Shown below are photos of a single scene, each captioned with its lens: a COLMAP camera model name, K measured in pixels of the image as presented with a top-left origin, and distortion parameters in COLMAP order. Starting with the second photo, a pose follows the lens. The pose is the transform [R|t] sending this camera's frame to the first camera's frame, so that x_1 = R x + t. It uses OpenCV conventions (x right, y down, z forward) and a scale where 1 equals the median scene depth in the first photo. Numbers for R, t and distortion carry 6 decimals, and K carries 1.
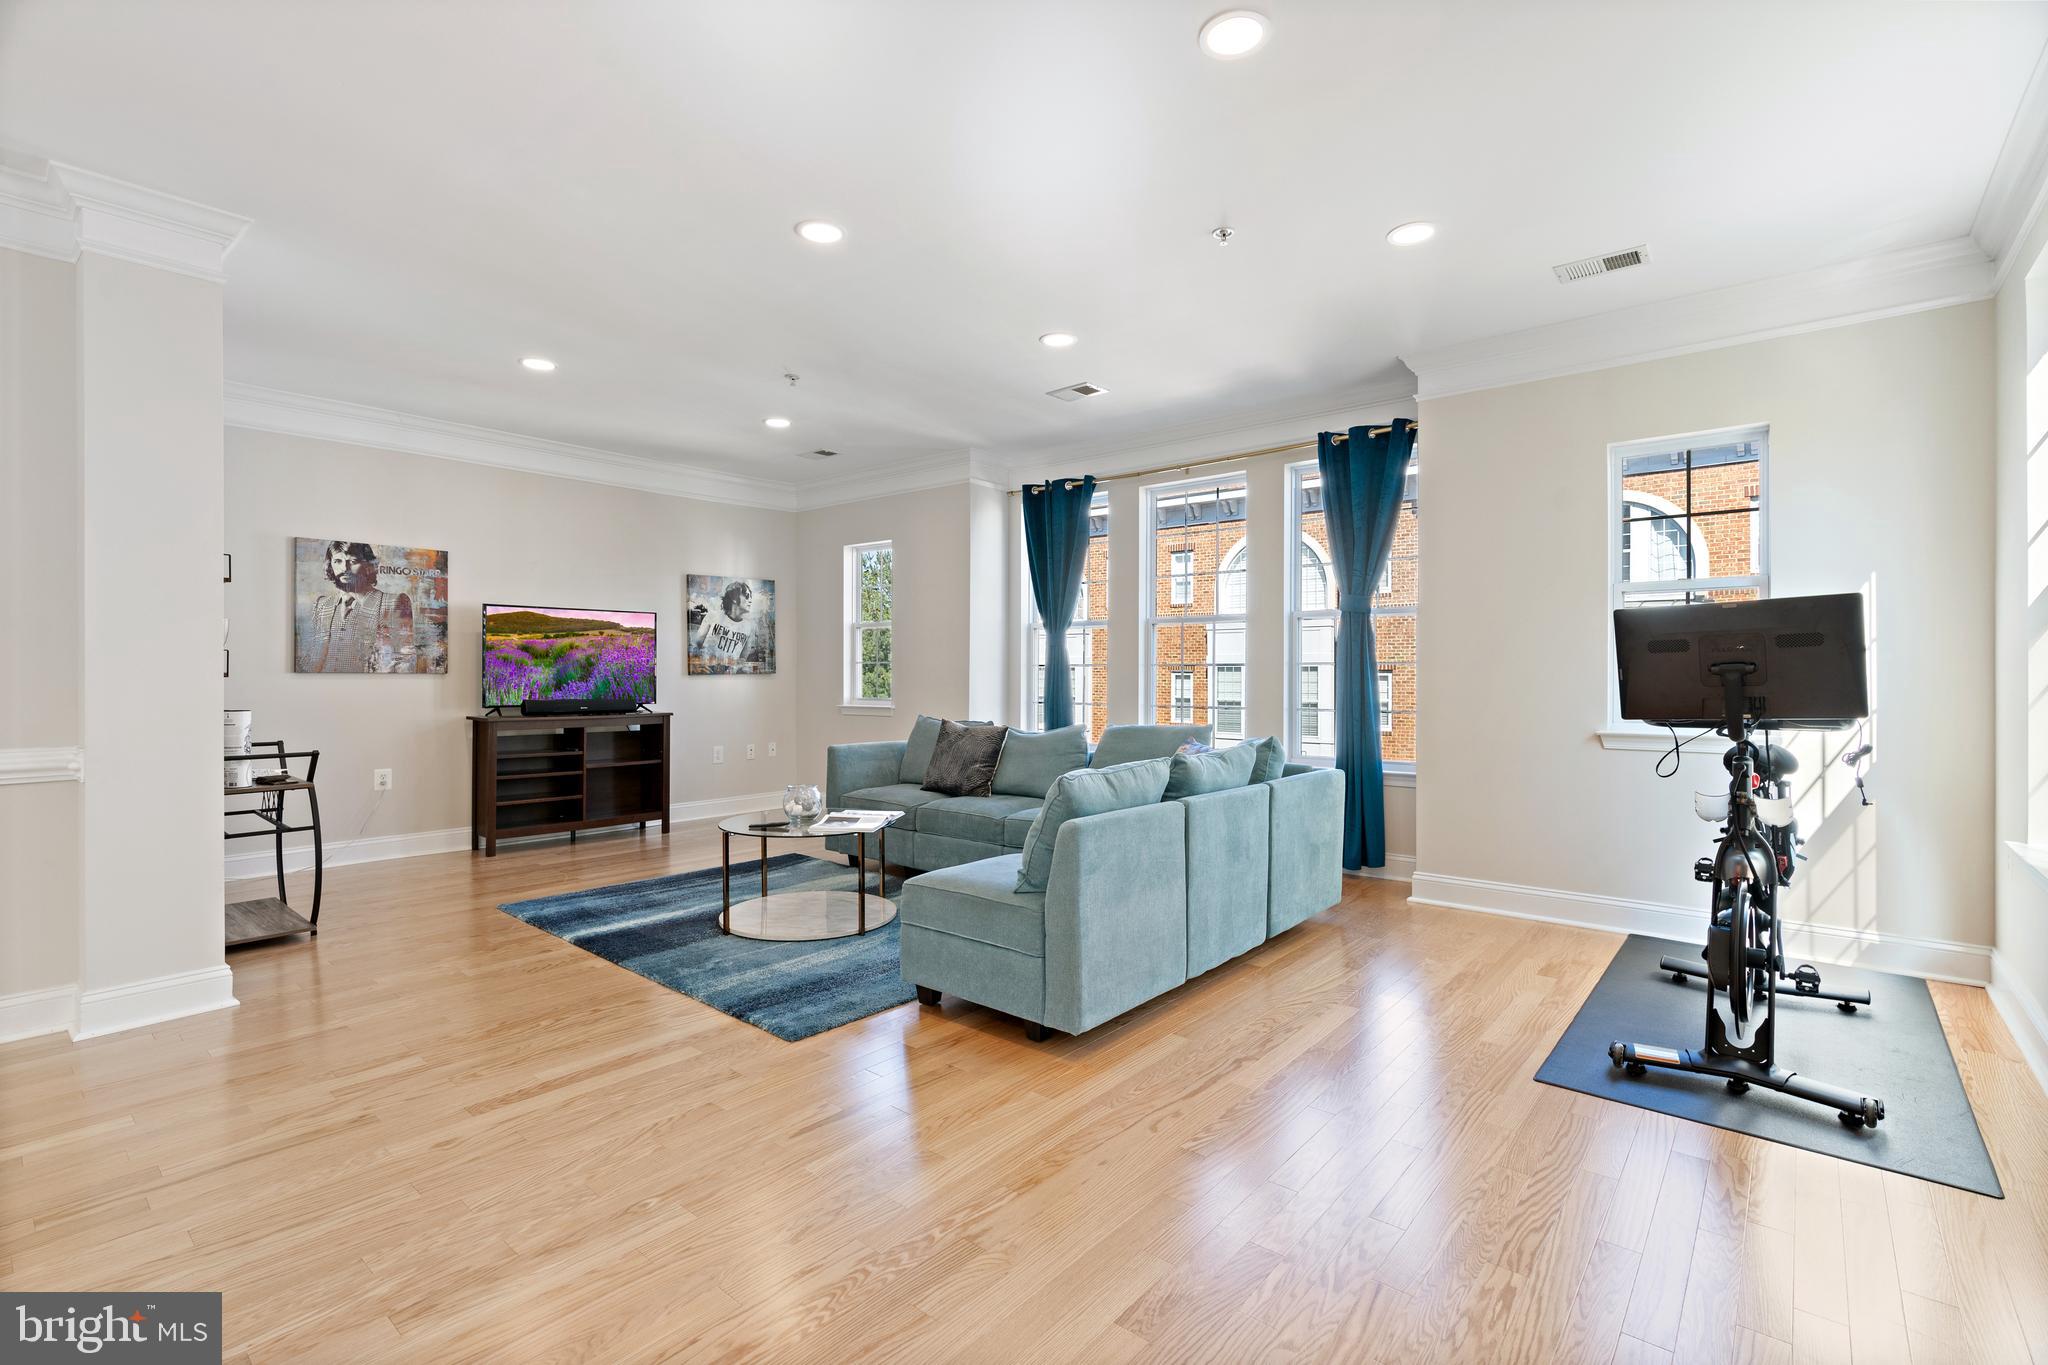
lens RADIAL K [[938.6, 0, 1017.8], [0, 938.6, 667.3], [0, 0, 1]] dist [-0.008747, 0.003781]
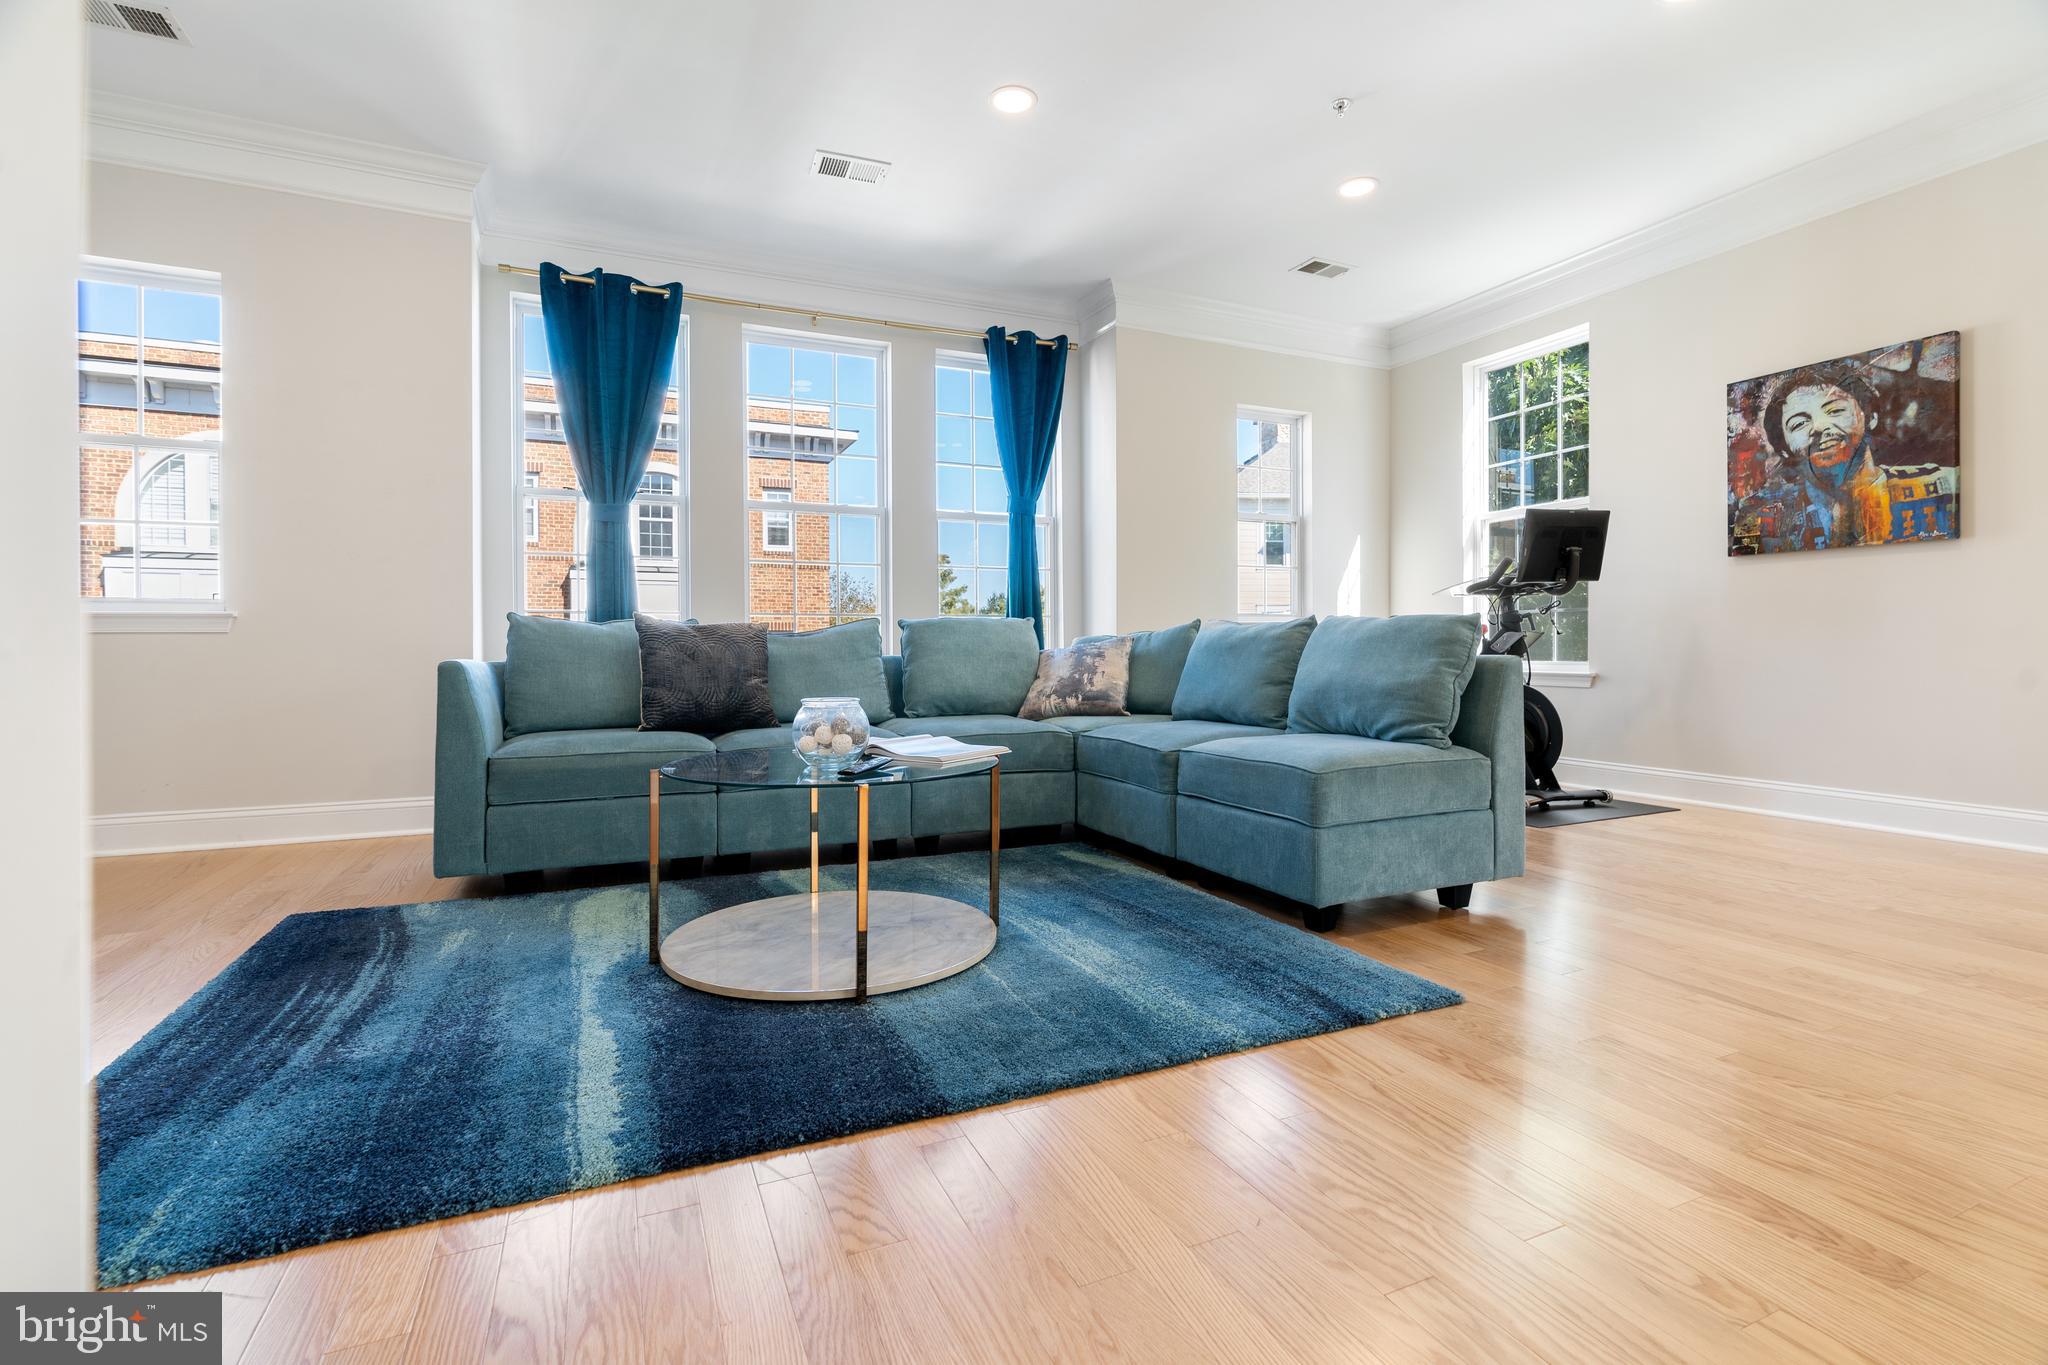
lens RADIAL K [[938.6, 0, 1026.6], [0, 938.6, 655.2], [0, 0, 1]] dist [-0.008747, 0.003781]
pose [[0.419958, -0.006784, 0.907518, -0.496232], [0.000764, 0.999974, 0.007122, 0.075247], [-0.907543, -0.002297, 0.419953, 0.510964]]
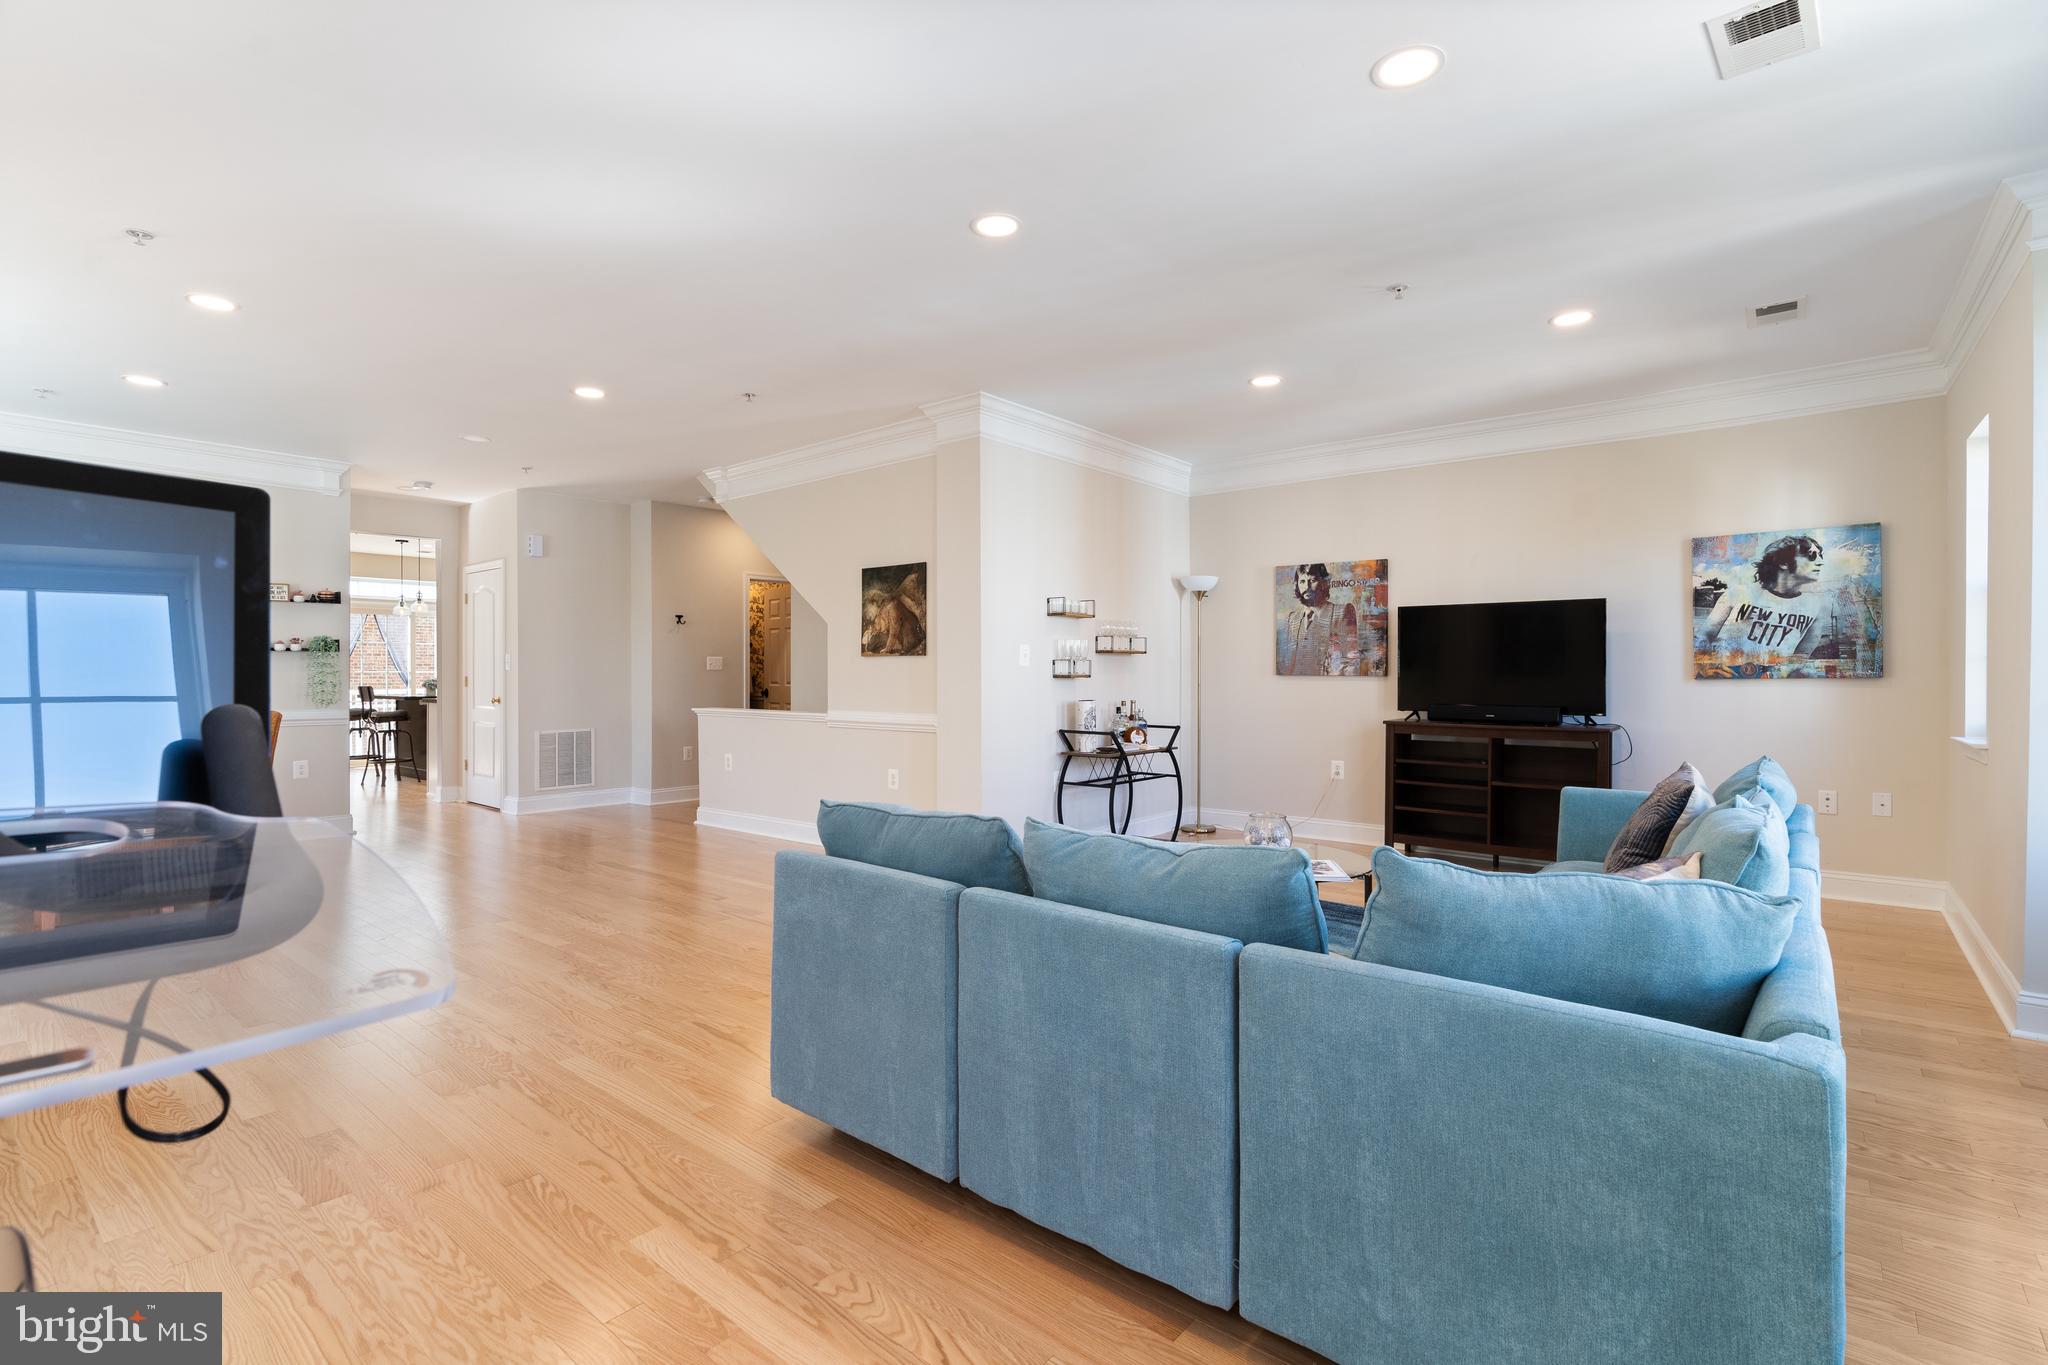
lens RADIAL K [[938.6, 0, 1016.9], [0, 938.6, 681.4], [0, 0, 1]] dist [-0.008747, 0.003781]
pose [[0.014673, 0.007185, -0.999867, 0.442390], [0.003810, 0.999967, 0.007242, 0.003477], [0.999885, -0.003916, 0.014645, 0.582204]]
